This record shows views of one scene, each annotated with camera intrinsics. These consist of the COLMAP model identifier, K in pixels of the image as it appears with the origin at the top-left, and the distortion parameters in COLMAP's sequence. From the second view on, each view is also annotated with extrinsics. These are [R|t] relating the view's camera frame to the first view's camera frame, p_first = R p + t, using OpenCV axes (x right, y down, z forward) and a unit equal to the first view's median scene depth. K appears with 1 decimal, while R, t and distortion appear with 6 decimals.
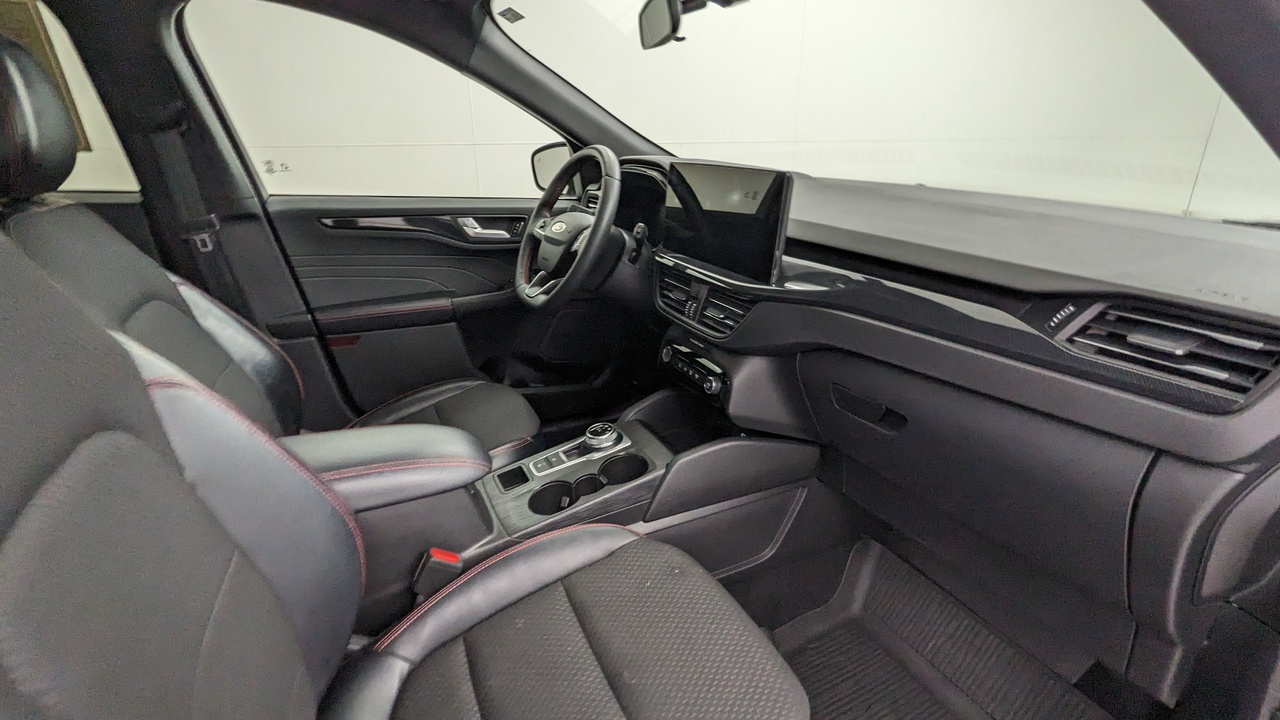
lens RADIAL K [[627.7, 0, 641.0], [0, 627.7, 365.0], [0, 0, 1]] dist [-0.004657, -0.001184]
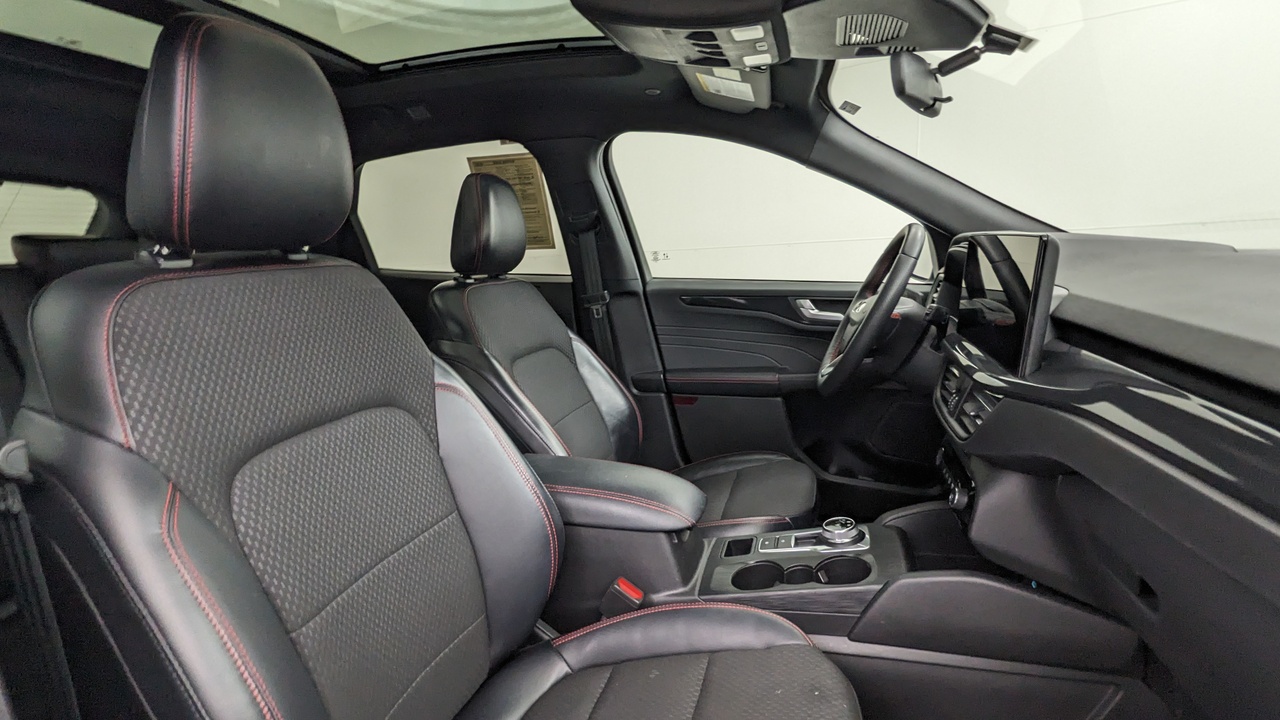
lens RADIAL K [[627.7, 0, 647.4], [0, 627.7, 366.2], [0, 0, 1]] dist [-0.004657, -0.001184]
pose [[0.734694, 0.087202, -0.672771, 0.295177], [-0.186091, 0.979569, -0.076251, 0.001595], [0.652377, 0.181217, 0.735911, 0.103603]]
